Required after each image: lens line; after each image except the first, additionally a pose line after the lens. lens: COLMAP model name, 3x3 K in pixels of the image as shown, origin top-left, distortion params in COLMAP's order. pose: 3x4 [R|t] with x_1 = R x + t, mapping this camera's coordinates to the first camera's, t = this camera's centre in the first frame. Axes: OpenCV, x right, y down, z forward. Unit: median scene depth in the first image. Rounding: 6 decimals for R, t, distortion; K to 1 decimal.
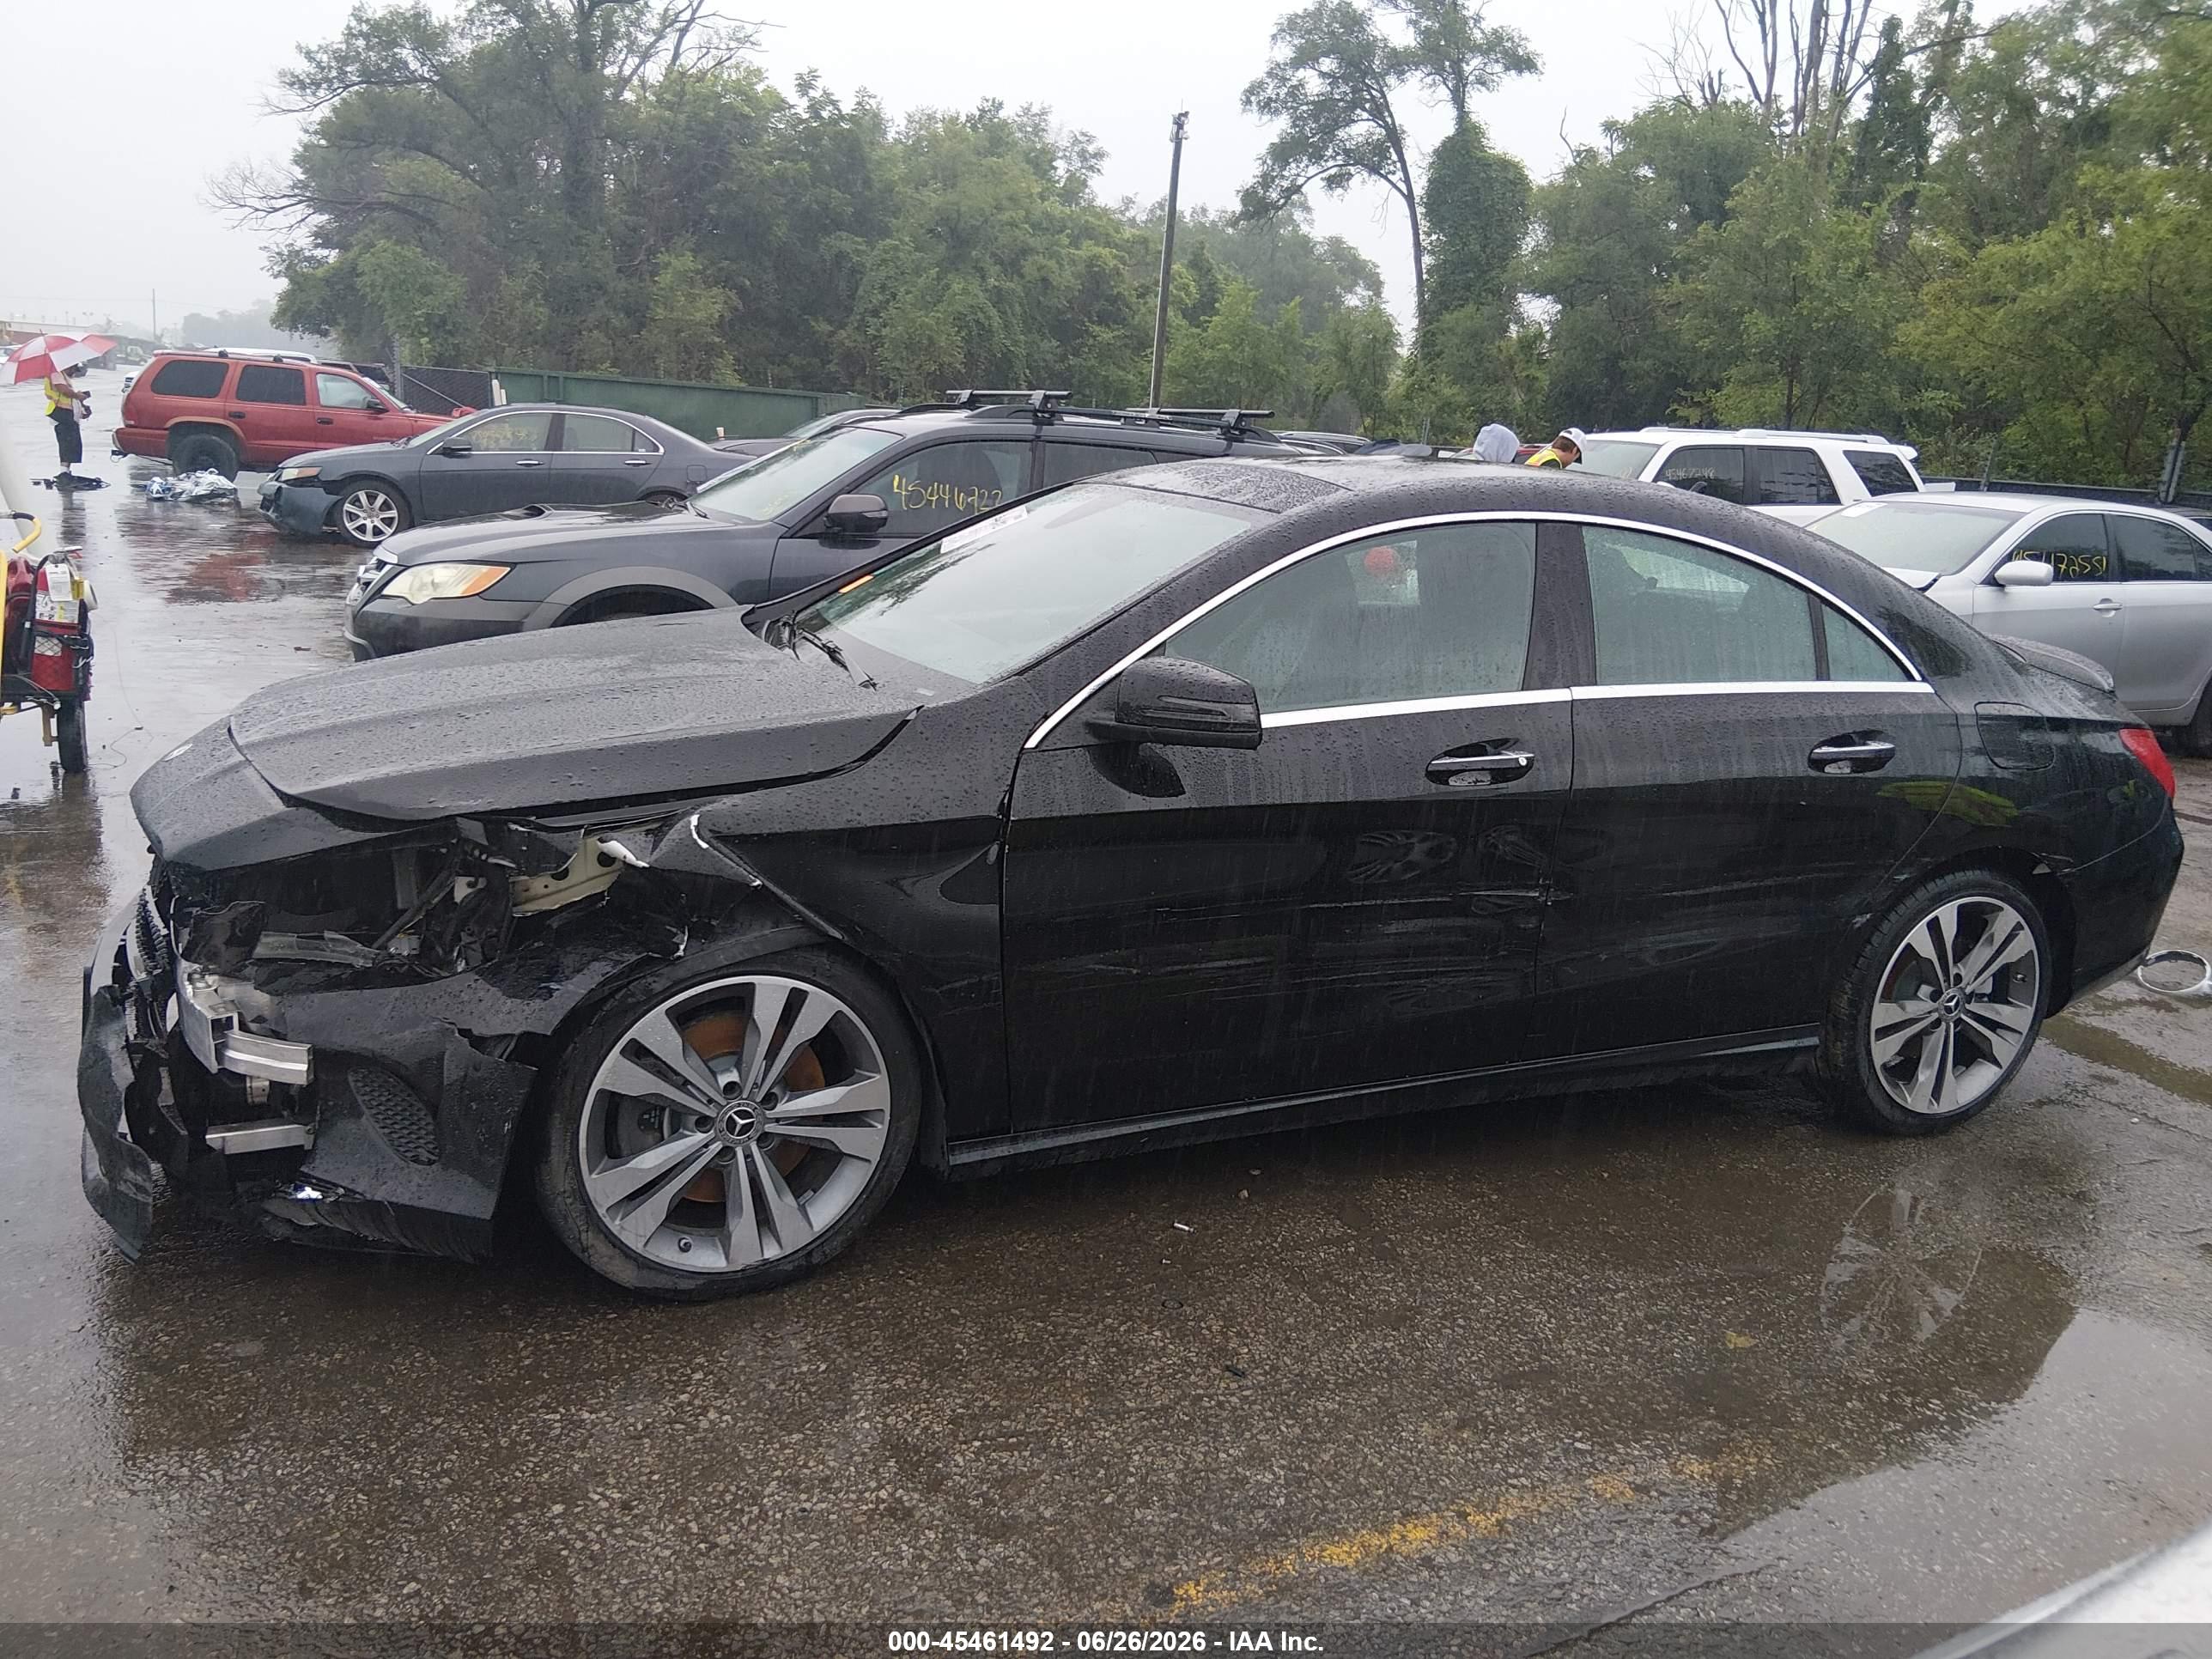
lens RADIAL K [[1638.9, 0, 1149.4], [0, 1638.9, 805.5], [0, 0, 1]] dist [0.066272, -0.085689]
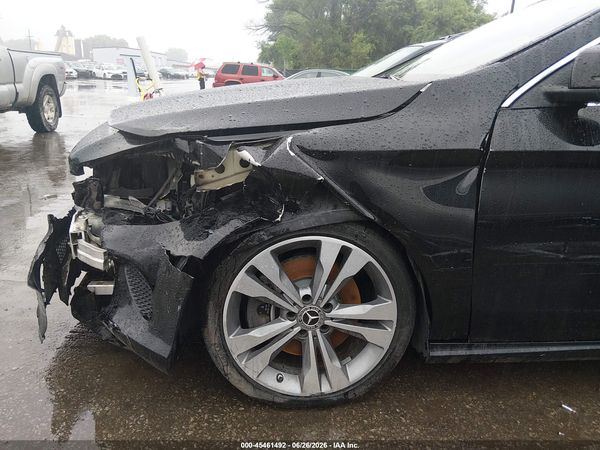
lens RADIAL K [[444.6, 0, 297.8], [0, 444.6, 225.7], [0, 0, 1]] dist [0.066272, -0.085689]
pose [[0.921157, 0.080842, -0.380703, -0.087436], [-0.053421, 0.995194, 0.082070, 0.055512], [0.385508, -0.055262, 0.921048, 0.563497]]
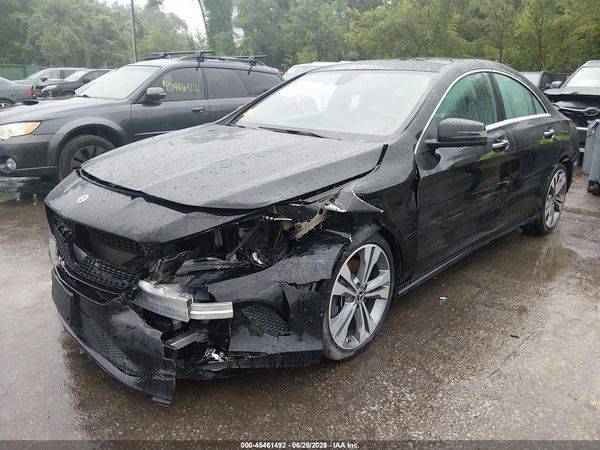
lens RADIAL K [[444.6, 0, 301.9], [0, 444.6, 220.0], [0, 0, 1]] dist [0.066272, -0.085689]
pose [[0.930923, -0.161126, 0.327750, -0.581966], [0.127596, 0.984355, 0.121505, -0.045260], [-0.342200, -0.071292, 0.936919, 0.320384]]
